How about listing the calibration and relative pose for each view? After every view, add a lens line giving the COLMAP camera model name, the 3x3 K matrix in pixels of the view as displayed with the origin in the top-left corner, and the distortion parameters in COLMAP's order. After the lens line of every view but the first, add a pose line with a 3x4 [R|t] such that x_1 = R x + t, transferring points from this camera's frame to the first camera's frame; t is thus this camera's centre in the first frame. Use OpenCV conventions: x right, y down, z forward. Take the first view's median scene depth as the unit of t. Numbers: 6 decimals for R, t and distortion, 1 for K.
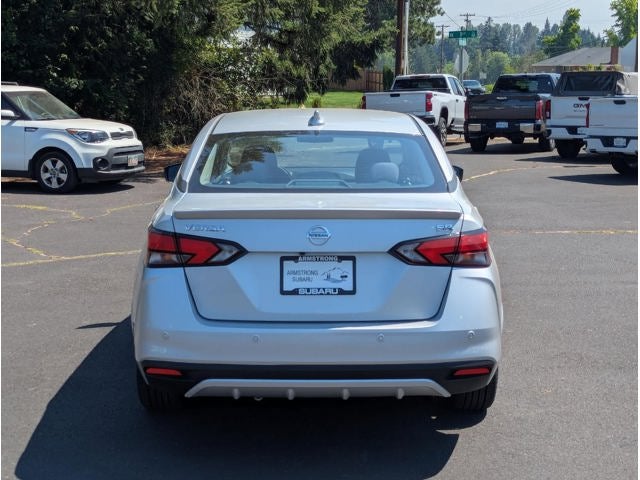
lens RADIAL K [[1092.3, 0, 319.7], [0, 1092.3, 251.4], [0, 0, 1]] dist [0.121261, -0.066748]
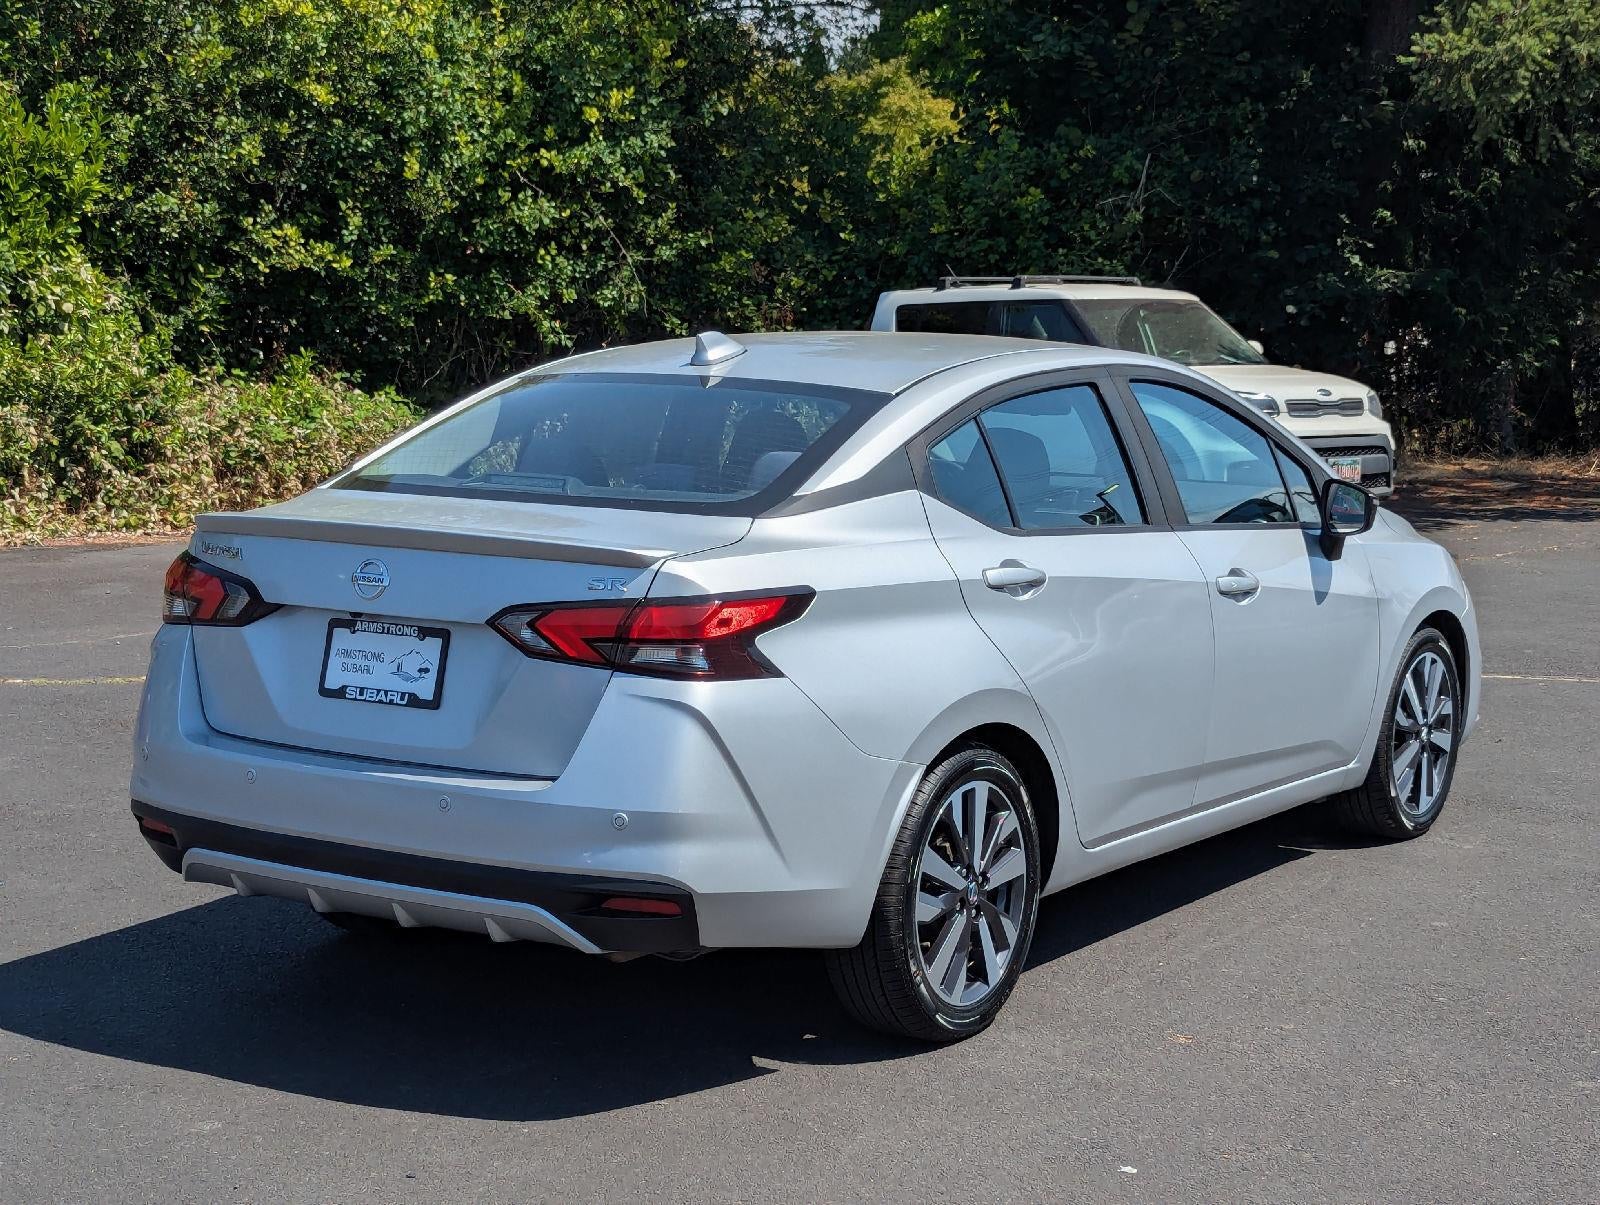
lens RADIAL K [[2850.1, 0, 664.6], [0, 2850.1, 602.2], [0, 0, 1]] dist [0.048586, -0.125509]
pose [[0.817044, 0.072834, -0.571957, 0.819572], [-0.095756, 0.995354, -0.010039, -0.004174], [0.568569, 0.062971, 0.820222, 0.033532]]
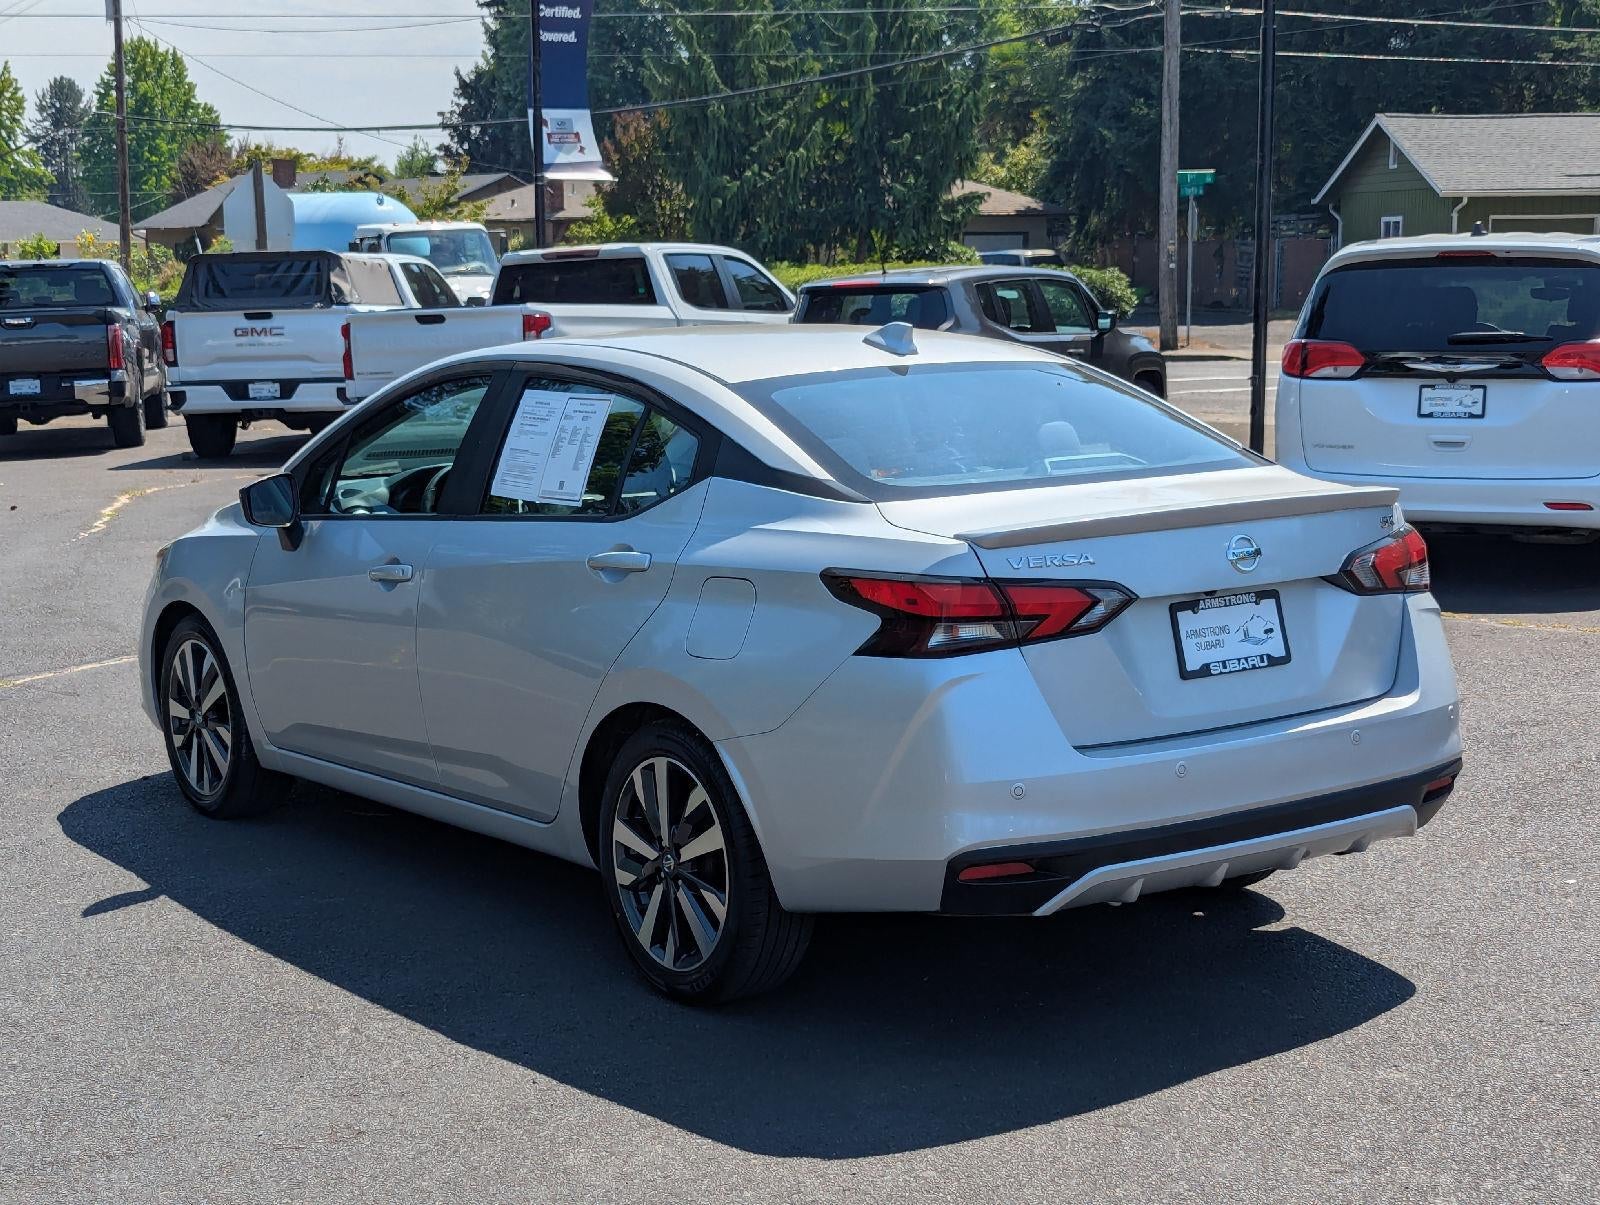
lens RADIAL K [[2730.6, 0, 799.1], [0, 2730.6, 631.0], [0, 0, 1]] dist [0.121261, -0.066748]
pose [[0.809587, -0.102293, 0.578018, -0.899463], [0.117765, 0.992983, 0.010786, -0.016770], [-0.575065, 0.059338, 0.815953, 0.076028]]
